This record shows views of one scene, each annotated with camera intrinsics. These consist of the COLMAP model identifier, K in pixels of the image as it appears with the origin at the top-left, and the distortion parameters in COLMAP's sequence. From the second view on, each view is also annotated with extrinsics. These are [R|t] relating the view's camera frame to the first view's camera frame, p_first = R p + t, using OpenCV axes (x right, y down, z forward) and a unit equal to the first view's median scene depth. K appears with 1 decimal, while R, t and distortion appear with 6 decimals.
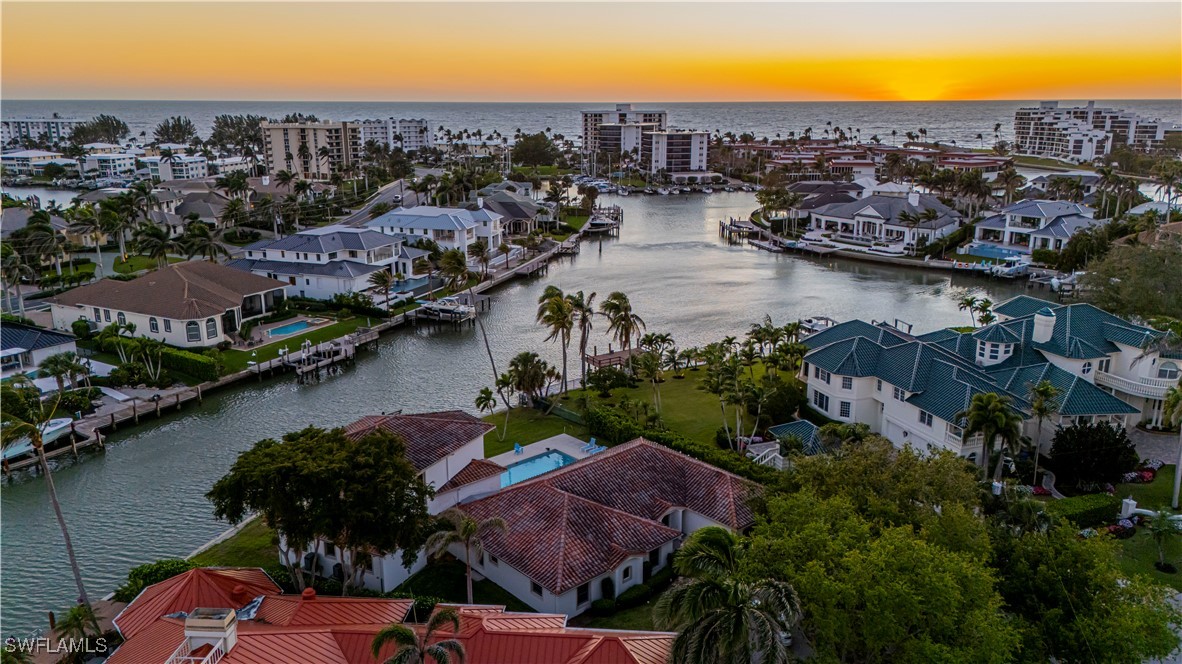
lens RADIAL K [[870.9, 0, 580.8], [0, 870.9, 332.6], [0, 0, 1]] dist [0.073617, -0.071955]
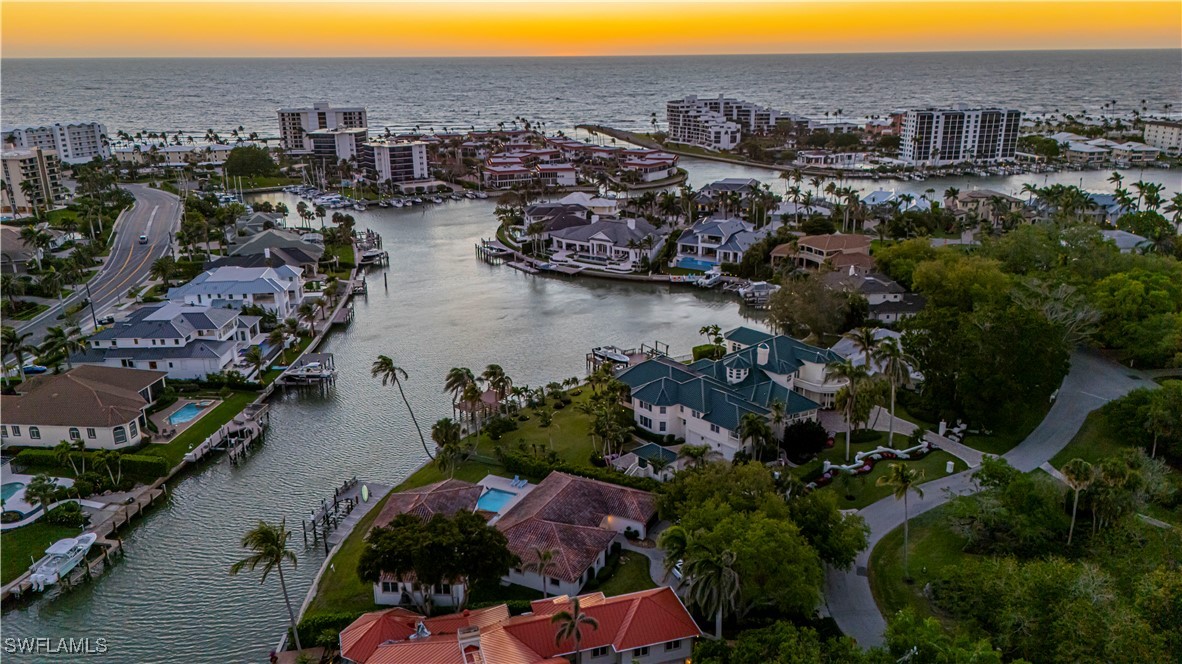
lens RADIAL K [[870.9, 0, 588.7], [0, 870.9, 335.1], [0, 0, 1]] dist [0.073617, -0.071955]
pose [[0.927733, -0.120563, 0.353236, -0.157147], [0.104055, 0.992417, 0.065433, -0.085355], [-0.358446, -0.023948, 0.933243, -0.178101]]
